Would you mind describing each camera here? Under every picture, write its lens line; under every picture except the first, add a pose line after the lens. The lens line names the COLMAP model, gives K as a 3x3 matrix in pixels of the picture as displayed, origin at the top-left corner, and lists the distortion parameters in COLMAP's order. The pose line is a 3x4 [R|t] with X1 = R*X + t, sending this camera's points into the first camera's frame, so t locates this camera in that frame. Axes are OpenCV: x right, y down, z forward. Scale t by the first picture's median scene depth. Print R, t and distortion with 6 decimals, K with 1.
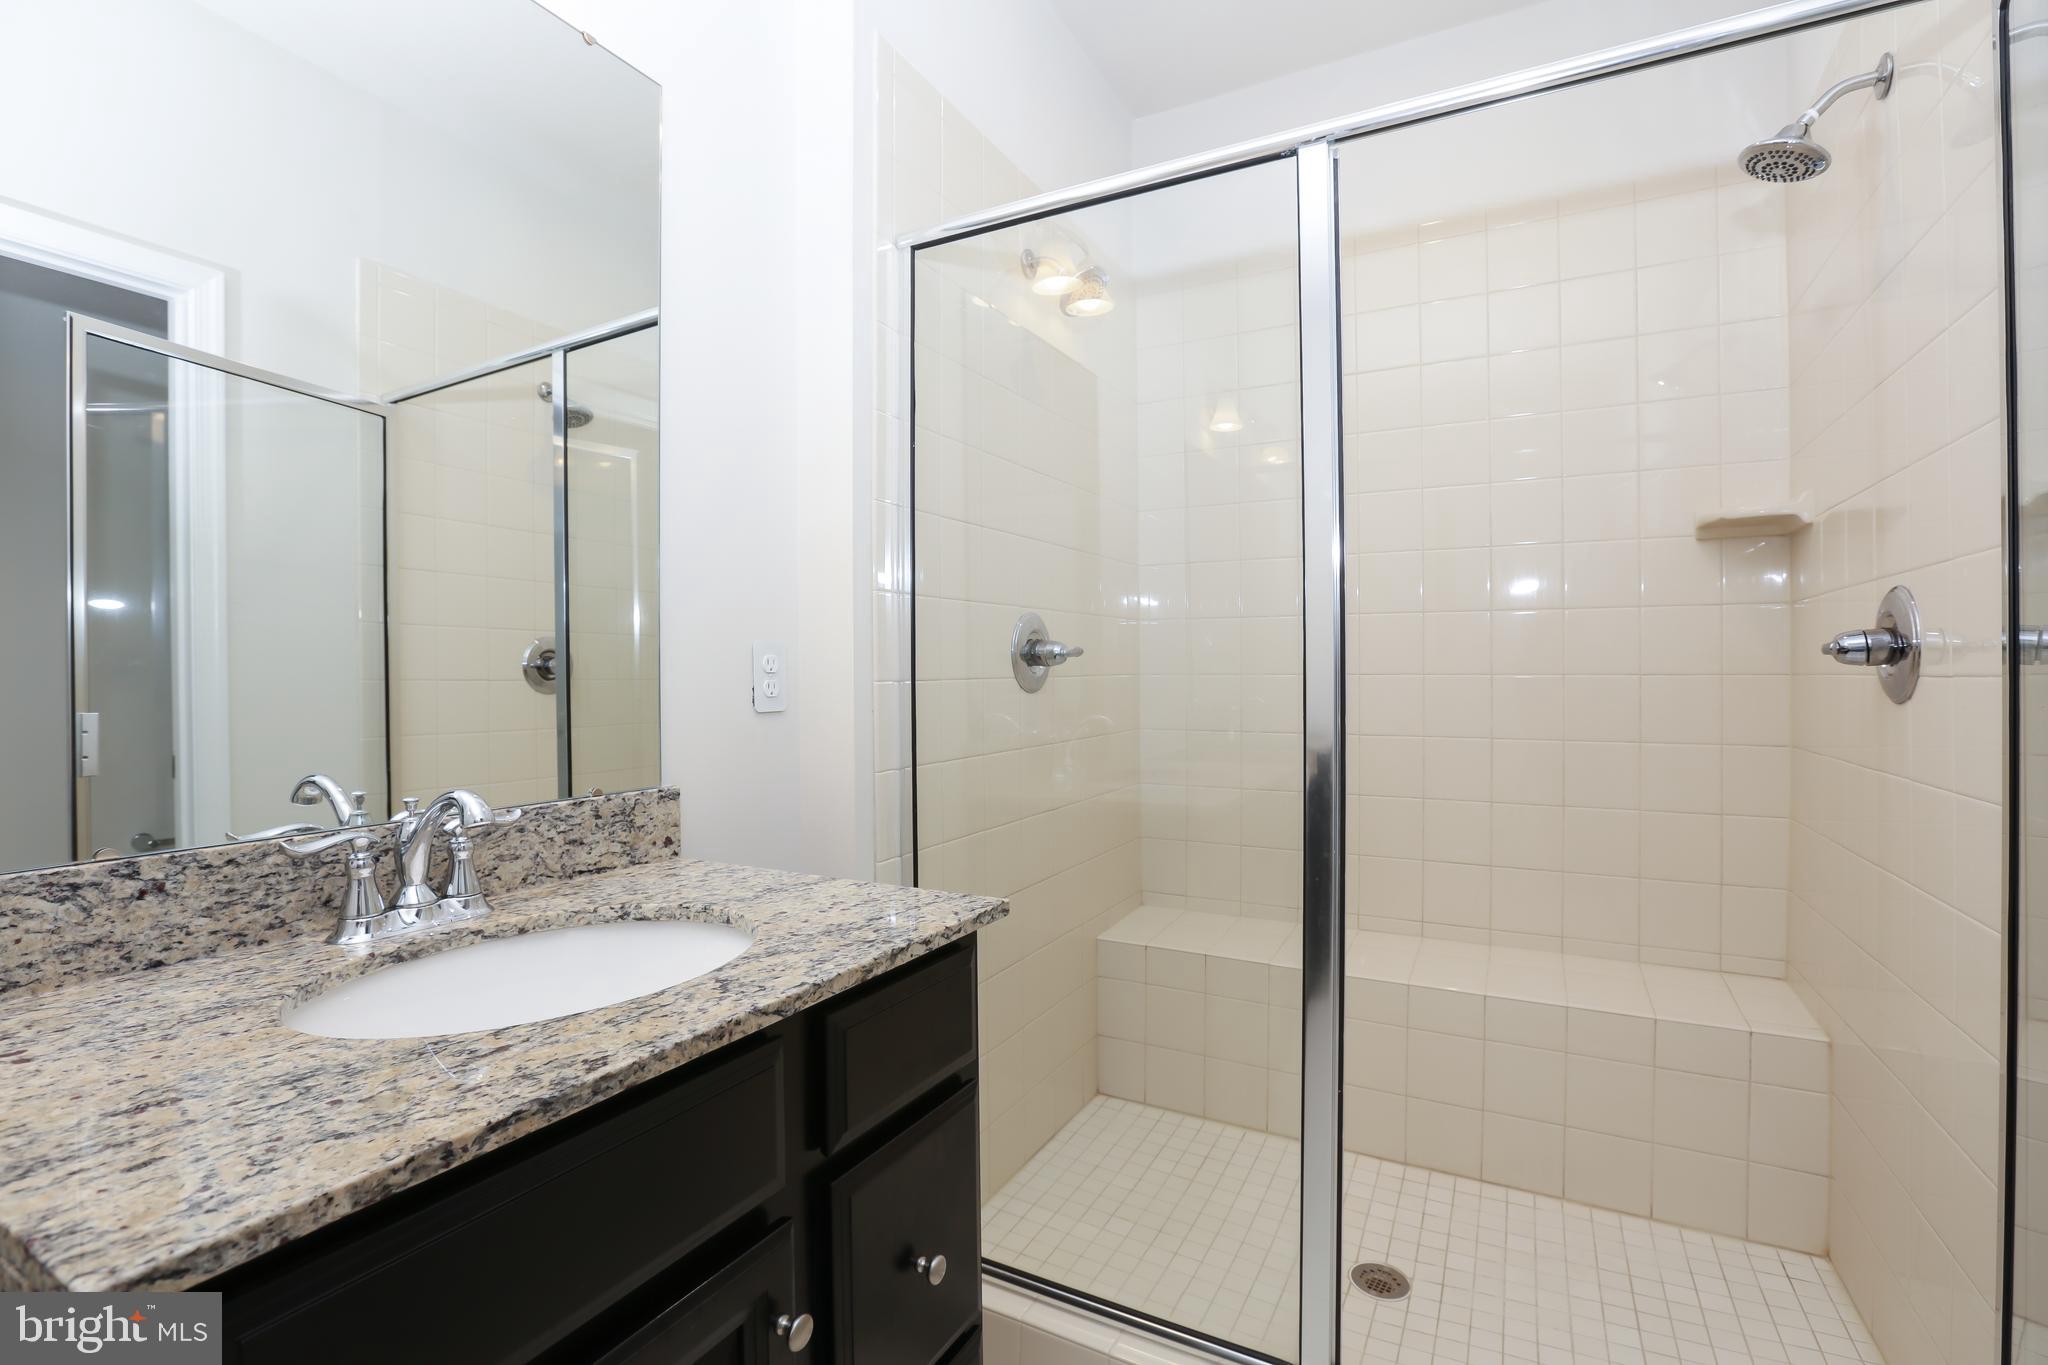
lens RADIAL K [[931.3, 0, 1021.2], [0, 931.3, 681.7], [0, 0, 1]] dist [-0.068245, 0.024142]
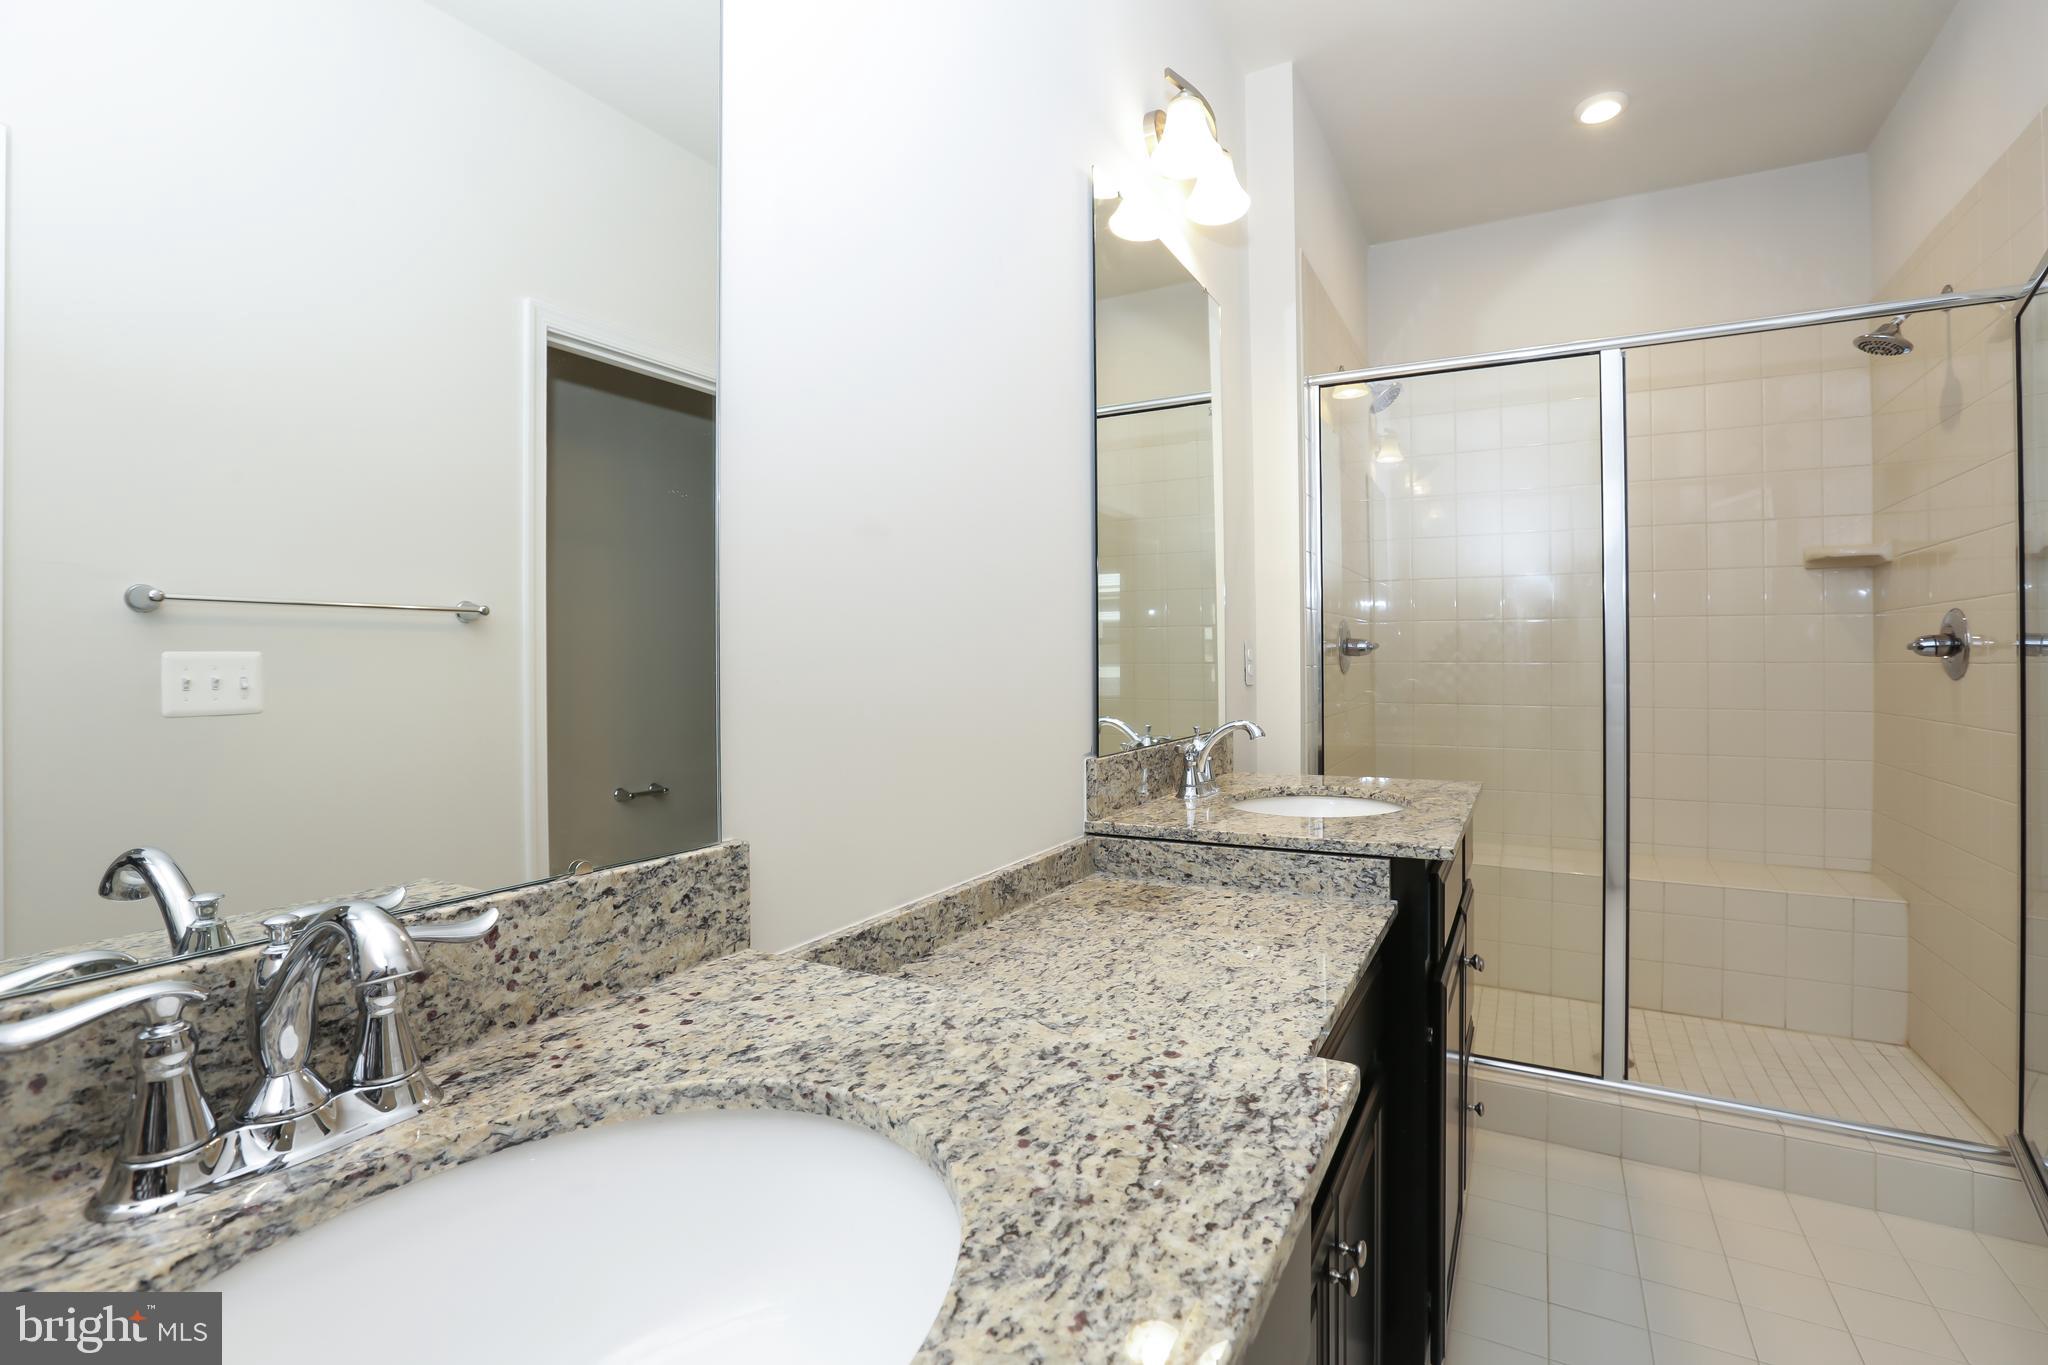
lens RADIAL K [[927.5, 0, 1014.6], [0, 927.5, 667.2], [0, 0, 1]] dist [-0.053012, 0.014575]
pose [[0.999830, -0.000322, -0.018429, -0.980761], [0.000234, 0.999988, -0.004809, 0.011856], [0.018431, 0.004804, 0.999819, -0.916152]]
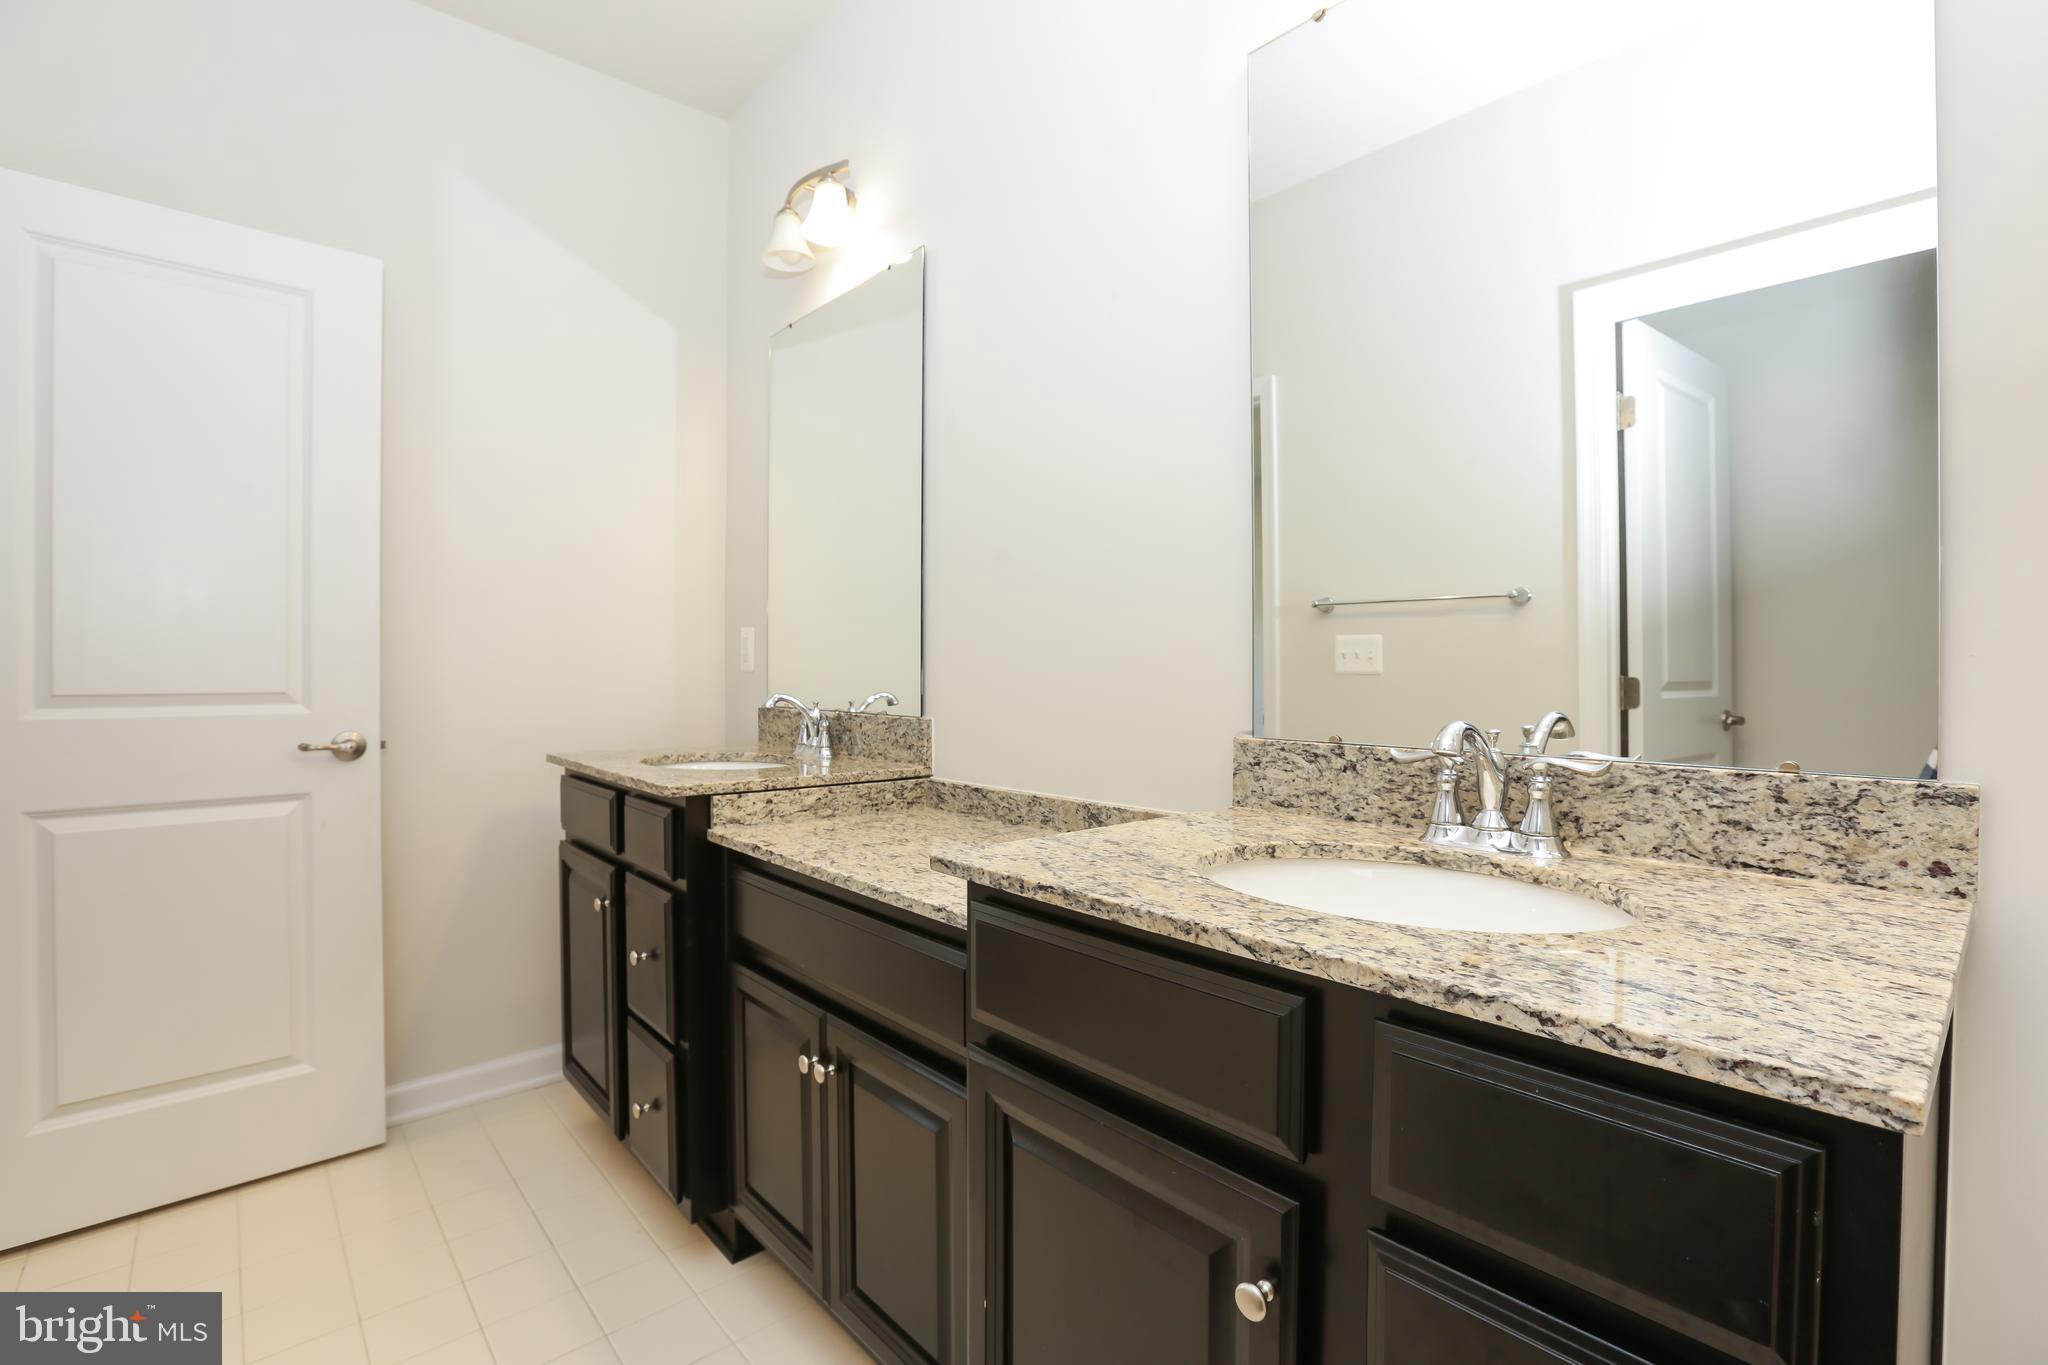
lens RADIAL K [[948.6, 0, 1024.0], [0, 948.6, 682.5], [0, 0, 1]] dist [-0.067796, 0.026966]
pose [[-0.343791, 0.025813, -0.938691, 0.544381], [-0.002297, 0.999596, 0.028329, 0.039214], [0.939043, 0.011895, -0.343593, 0.823995]]
